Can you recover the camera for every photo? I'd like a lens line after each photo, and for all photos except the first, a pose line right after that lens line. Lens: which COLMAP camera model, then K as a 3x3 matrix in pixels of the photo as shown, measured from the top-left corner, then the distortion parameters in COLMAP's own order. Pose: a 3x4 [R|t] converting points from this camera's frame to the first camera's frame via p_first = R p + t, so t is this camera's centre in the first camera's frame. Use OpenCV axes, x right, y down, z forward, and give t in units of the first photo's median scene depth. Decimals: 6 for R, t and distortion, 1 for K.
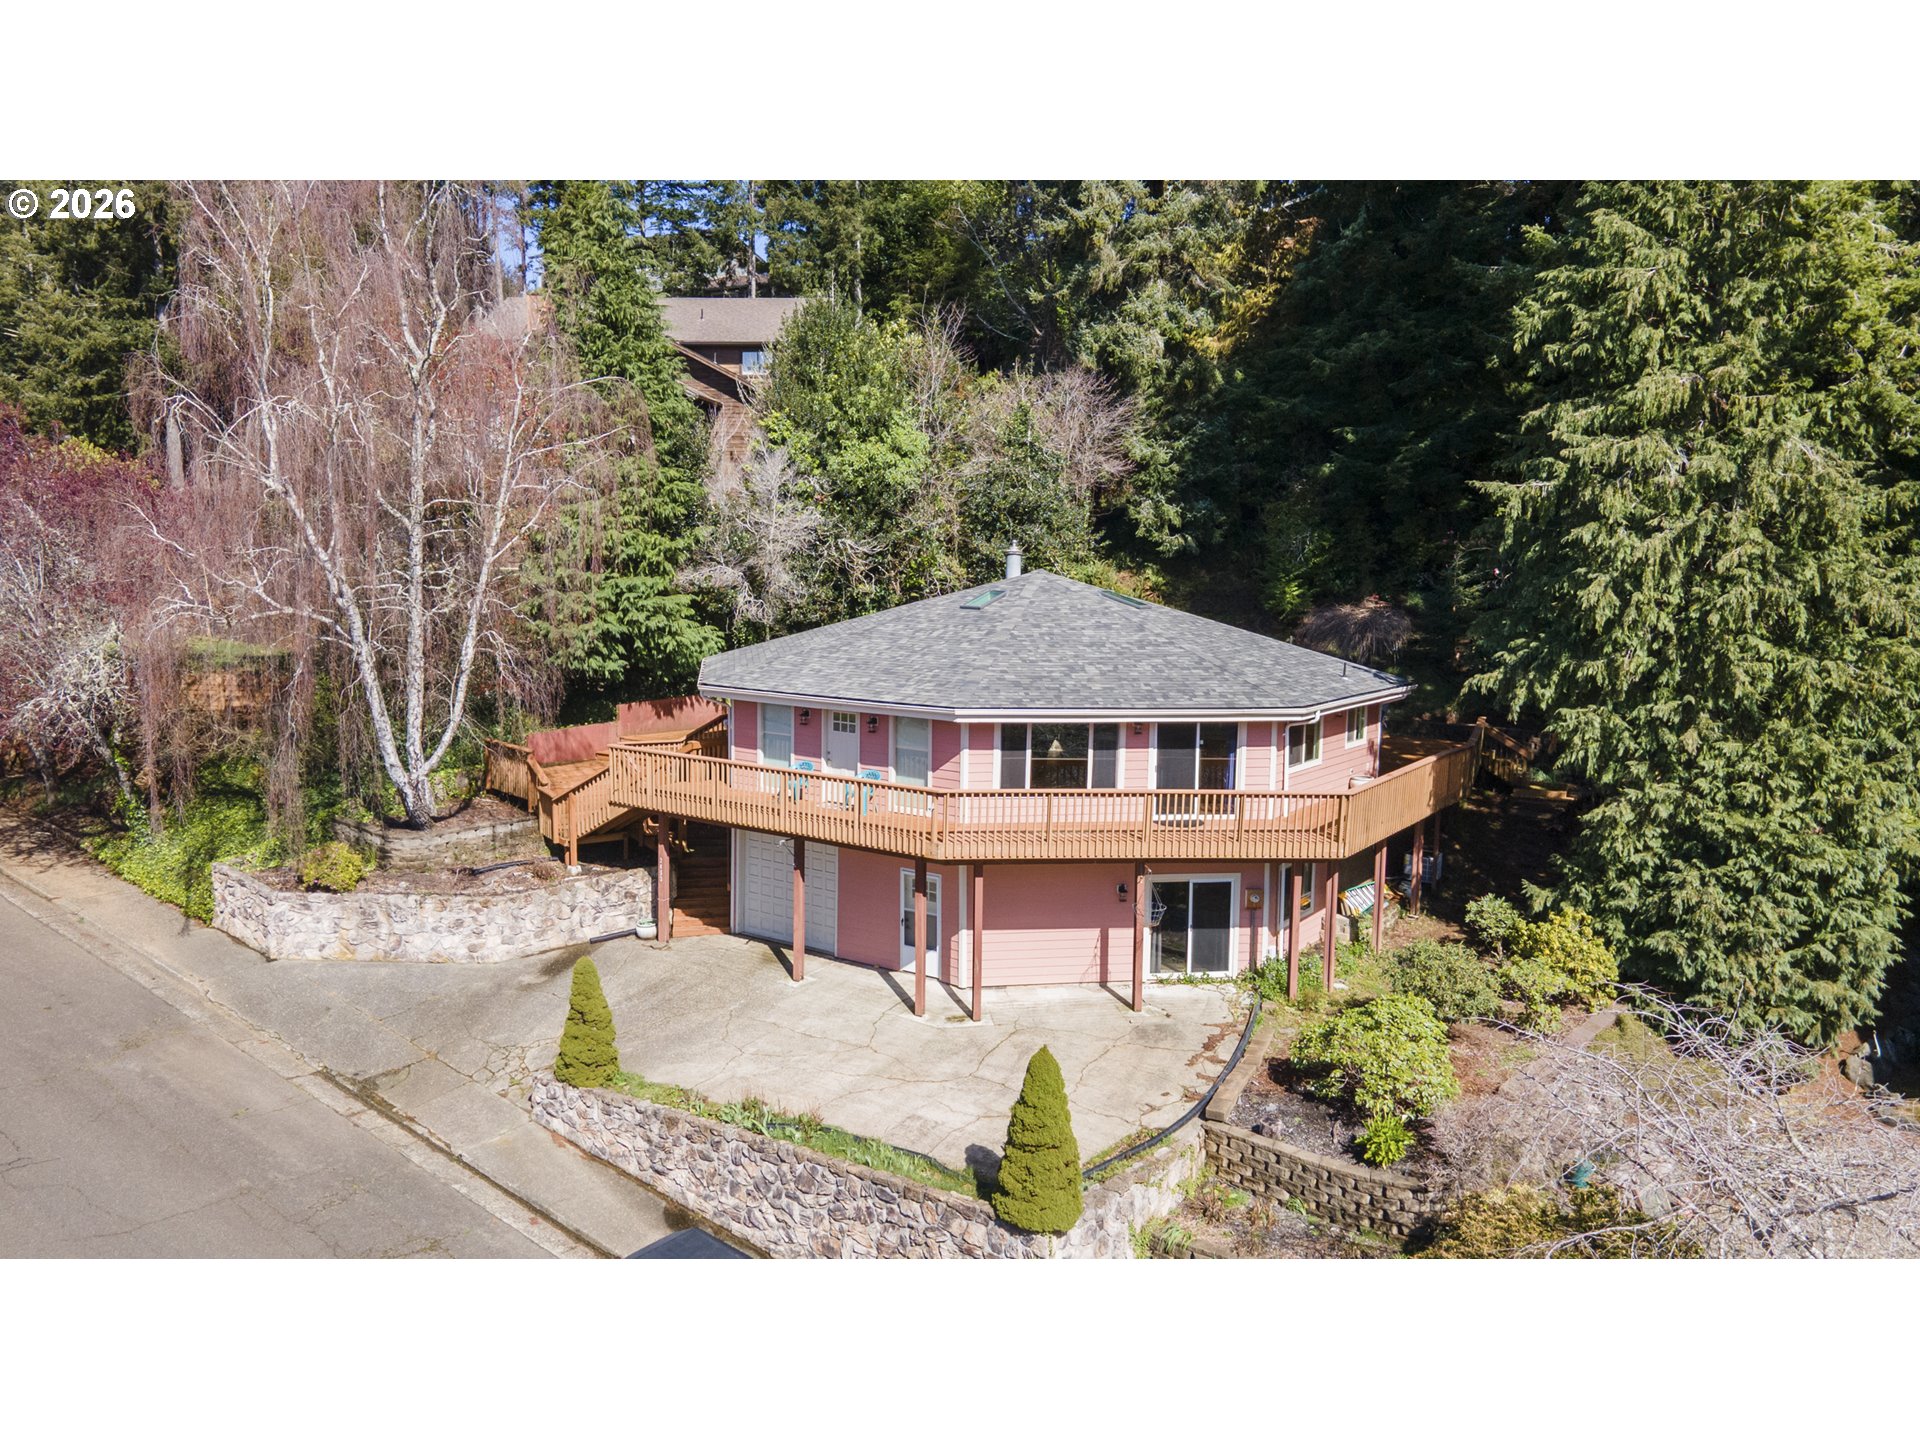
lens RADIAL K [[1400.9, 0, 960.0], [0, 1400.9, 720.0], [0, 0, 1]] dist [0.001761, 0.068286]
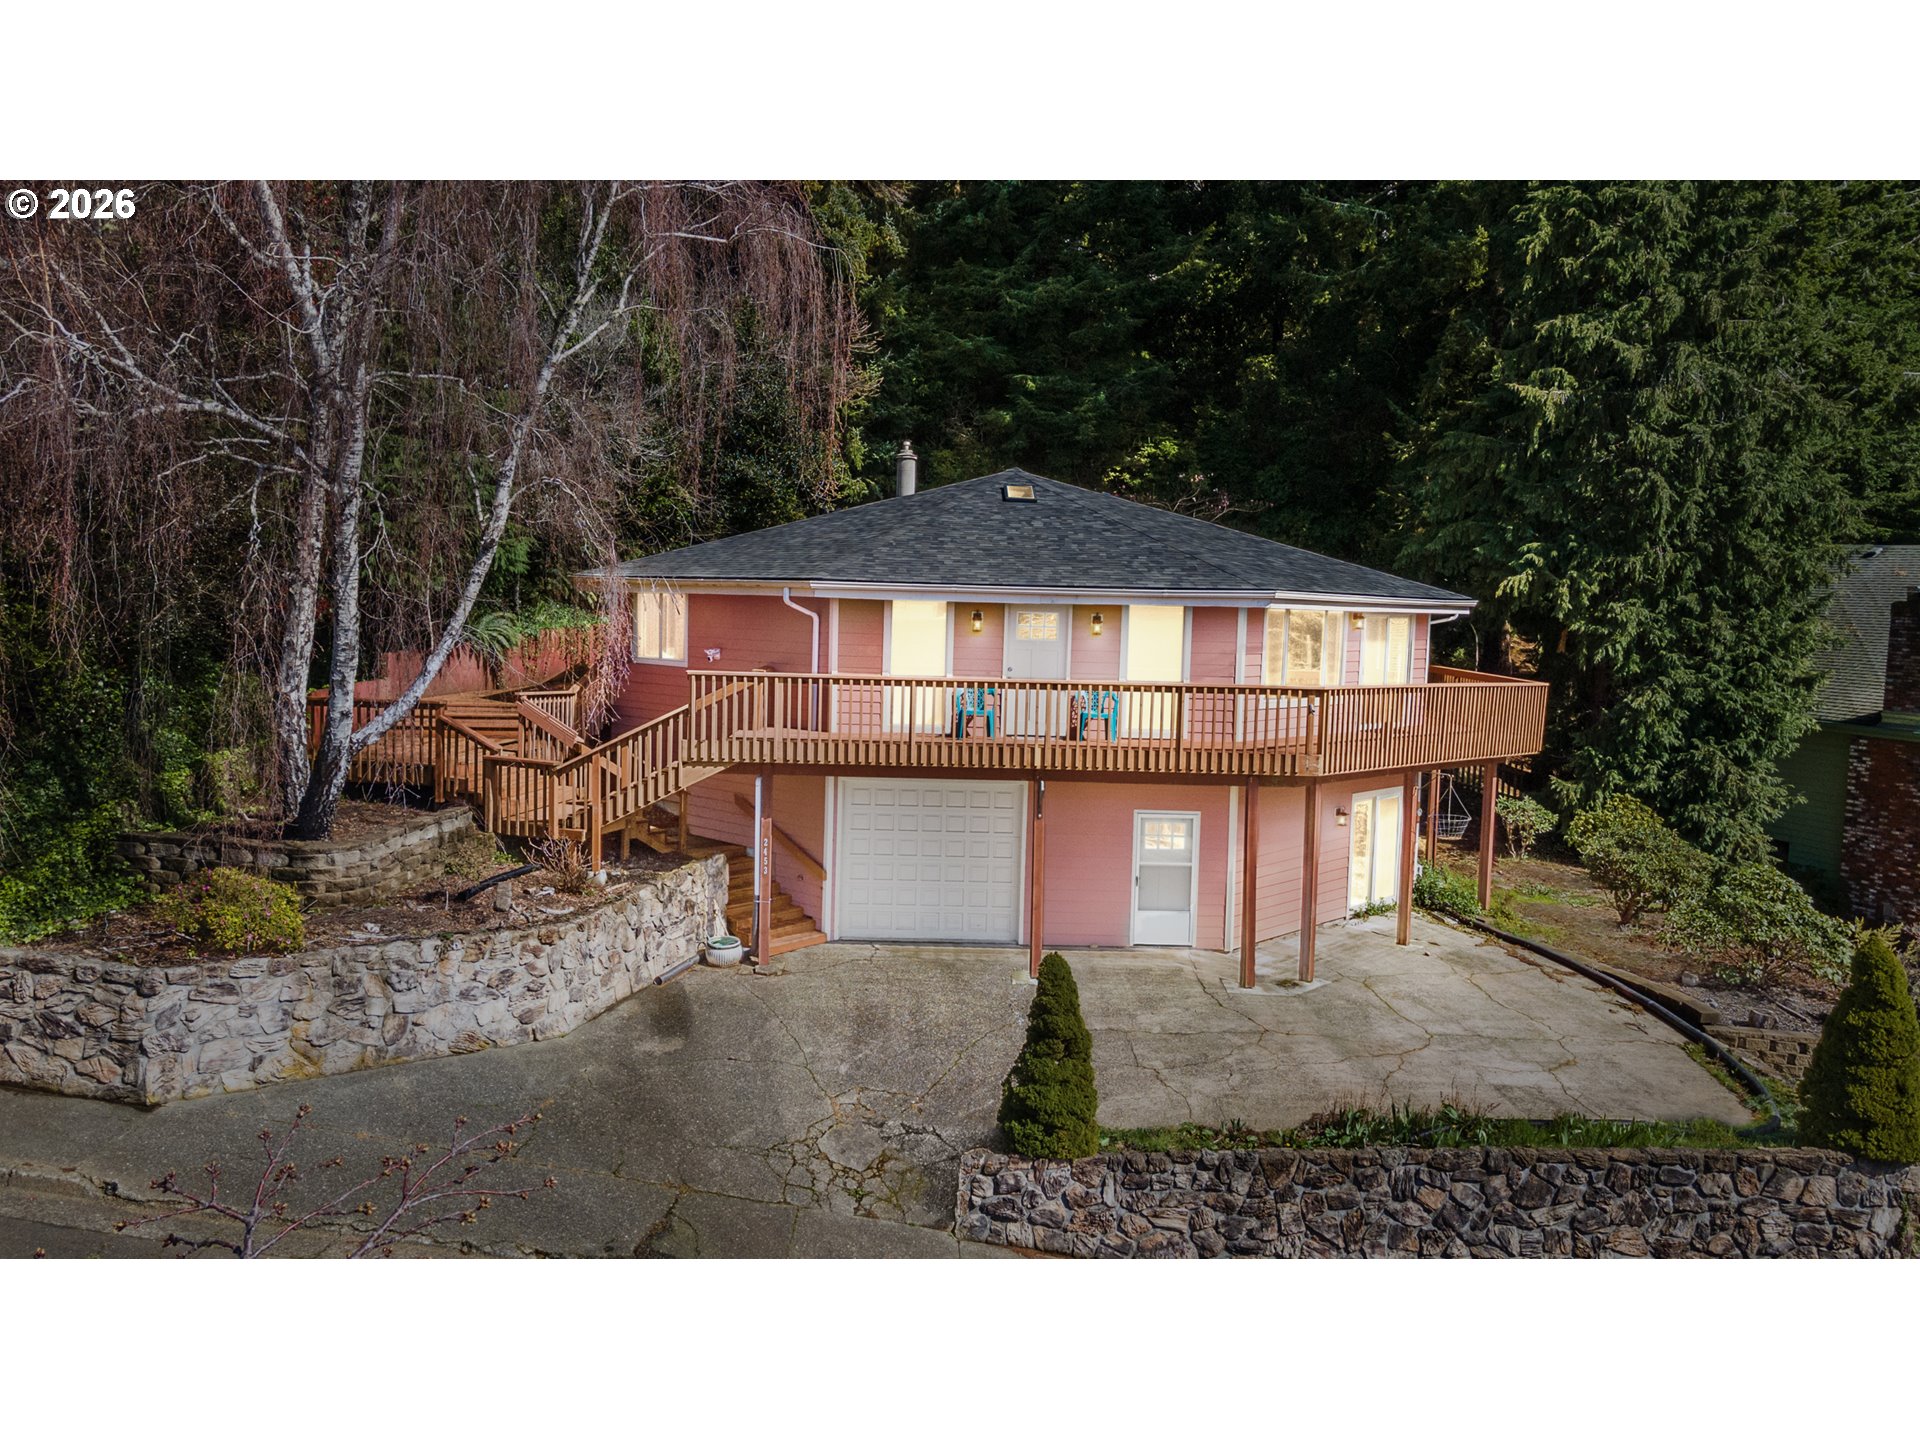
lens RADIAL K [[1400.9, 0, 960.0], [0, 1400.9, 720.0], [0, 0, 1]] dist [0.001761, 0.068286]
pose [[0.803730, -0.043337, 0.593415, -0.566519], [0.058774, 0.998249, -0.006702, 0.055070], [-0.592085, 0.040264, 0.804869, 0.430456]]
